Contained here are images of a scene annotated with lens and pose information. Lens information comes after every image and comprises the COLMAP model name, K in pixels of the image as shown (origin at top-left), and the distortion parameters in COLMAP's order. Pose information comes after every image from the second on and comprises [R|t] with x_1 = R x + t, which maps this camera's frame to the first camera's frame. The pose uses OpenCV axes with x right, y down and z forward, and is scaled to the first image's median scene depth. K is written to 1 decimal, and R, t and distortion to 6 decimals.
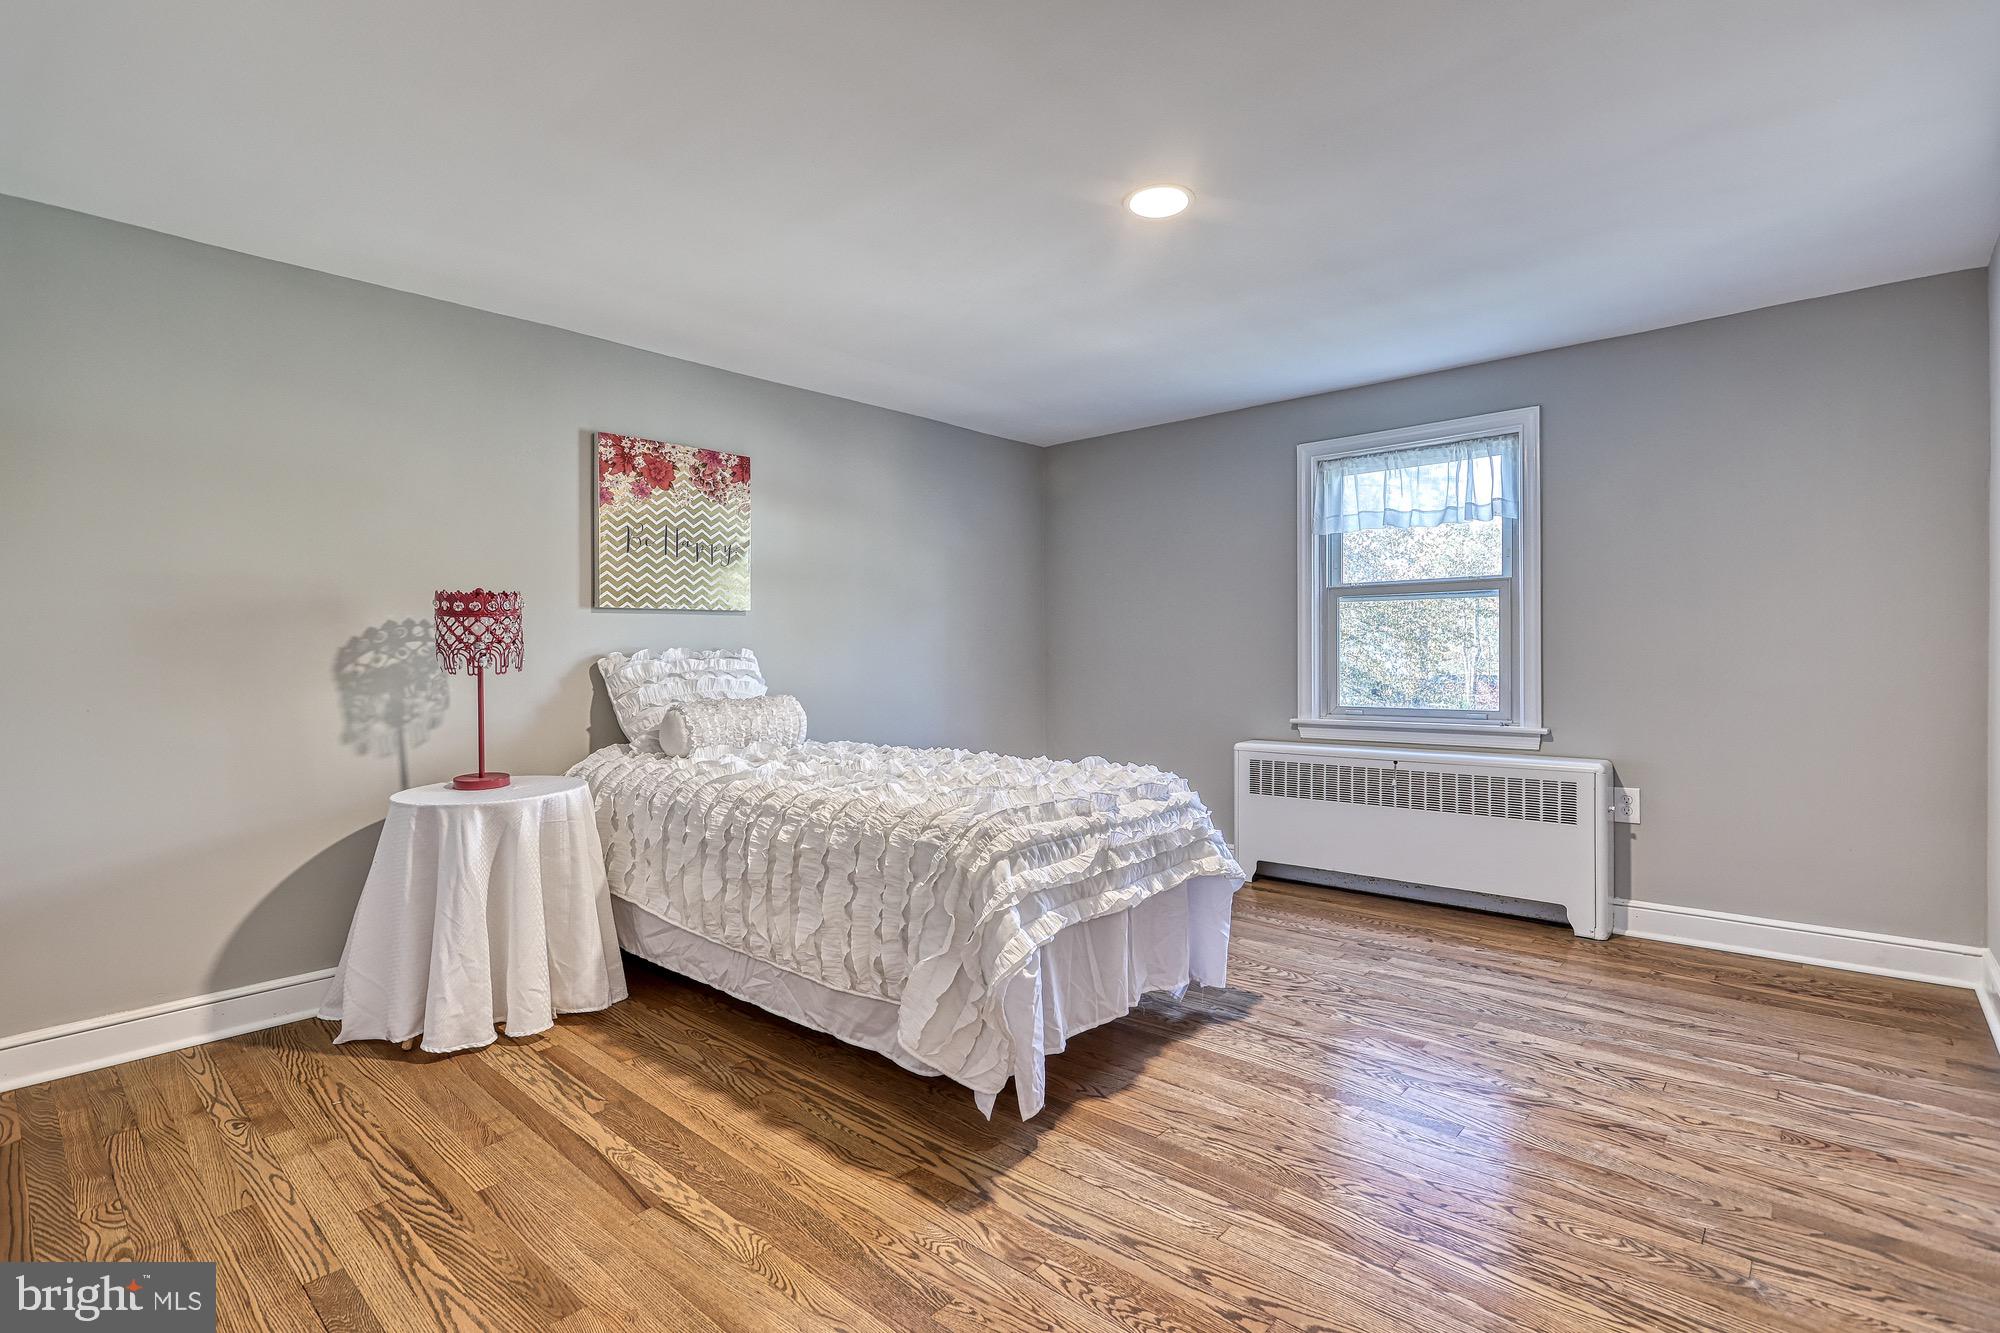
lens RADIAL K [[948.4, 0, 1007.3], [0, 948.4, 660.3], [0, 0, 1]] dist [-0.006155, 0.001071]
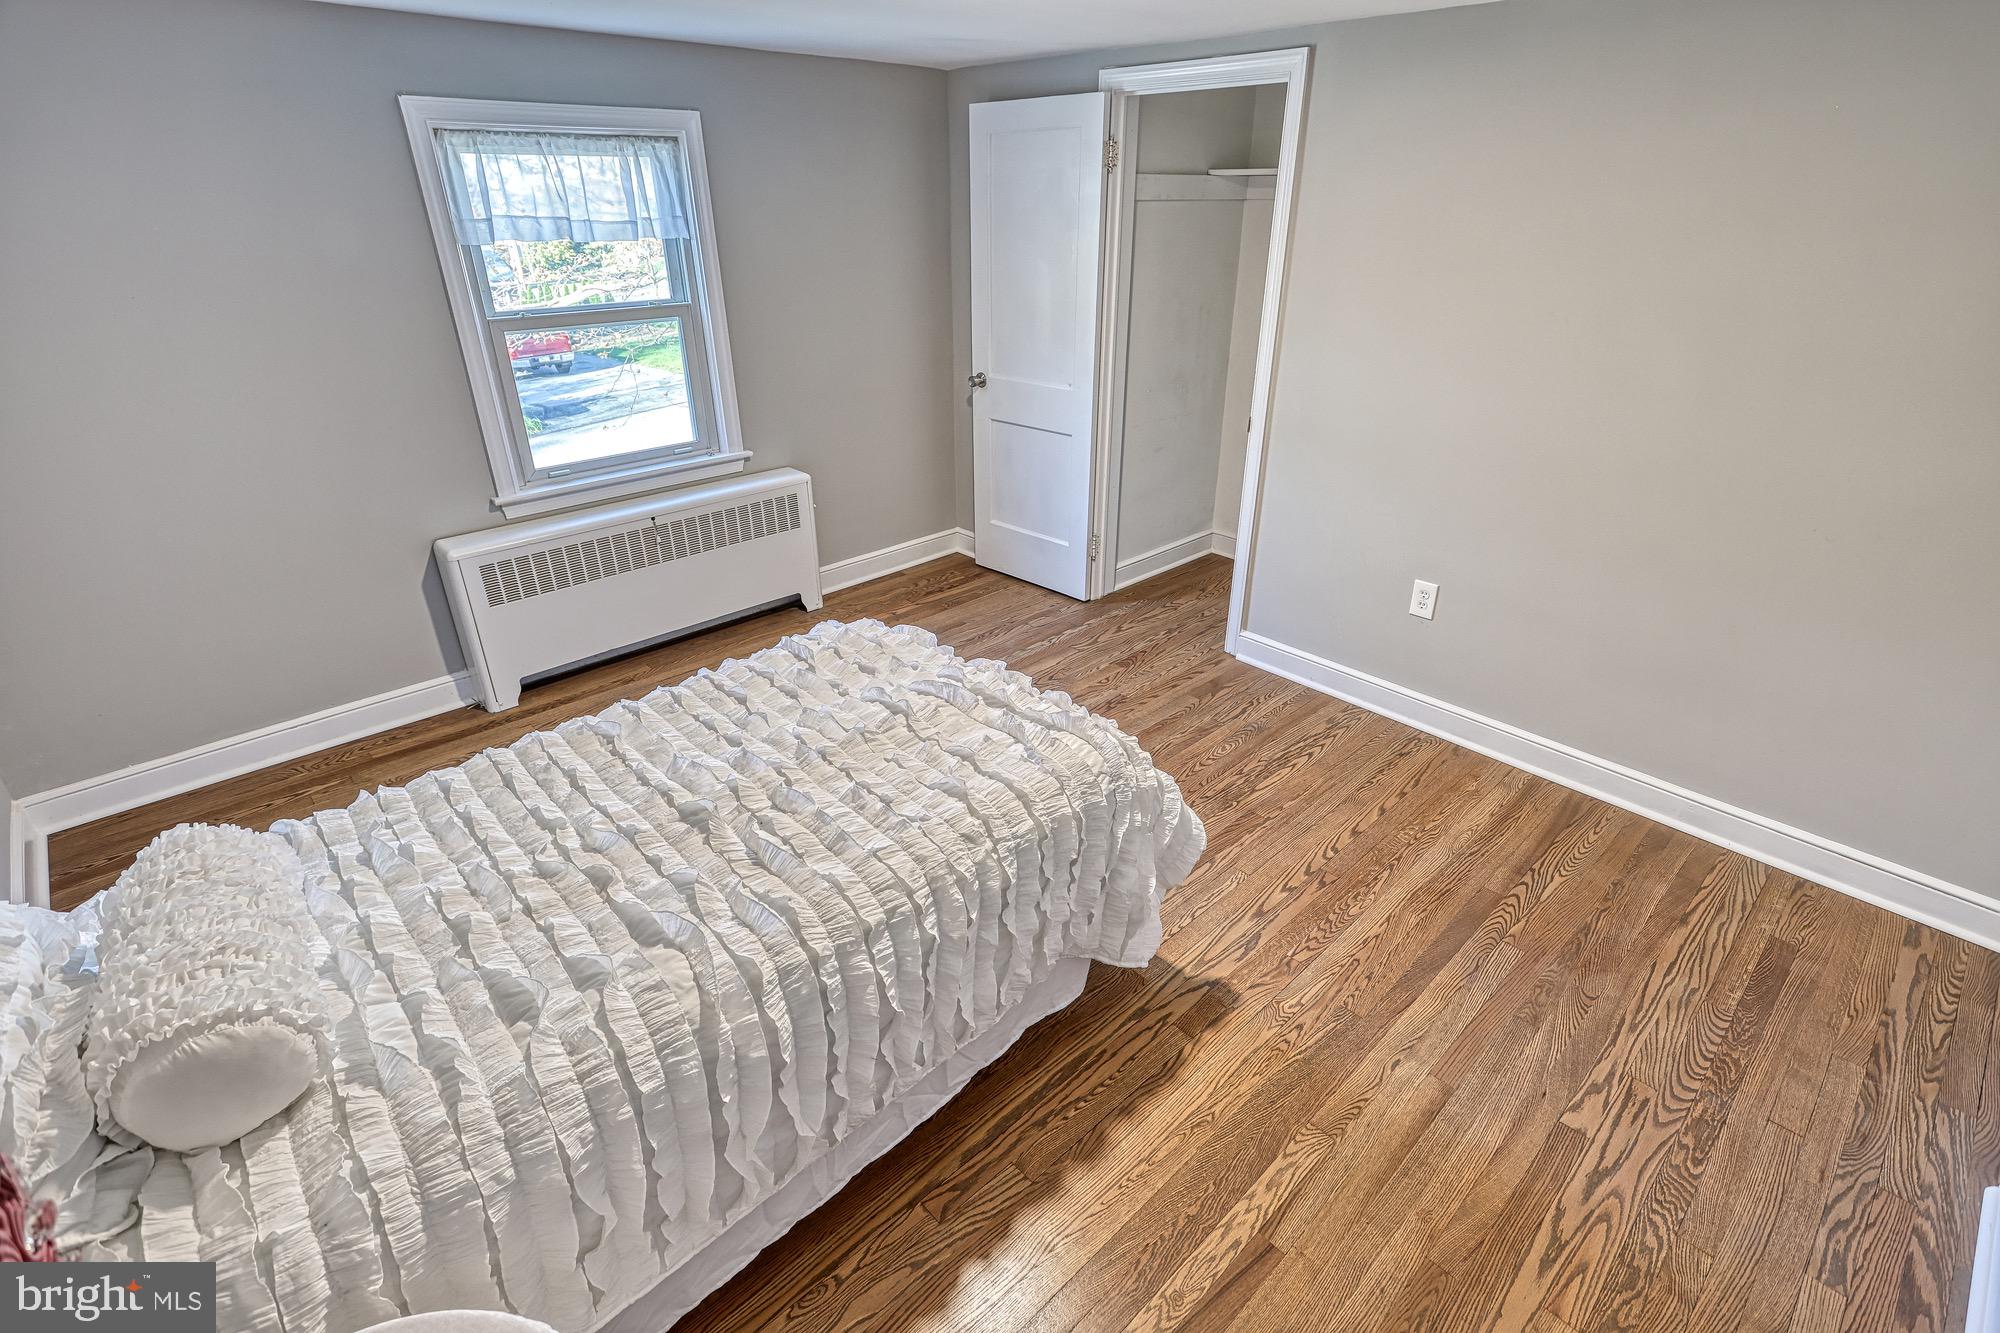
lens RADIAL K [[948.4, 0, 1007.3], [0, 948.4, 660.3], [0, 0, 1]] dist [-0.006155, 0.001071]
pose [[0.089353, -0.430417, 0.898197, -0.873732], [0.006555, 0.902038, 0.431606, -0.316534], [-0.995978, -0.032677, 0.083421, 1.047557]]
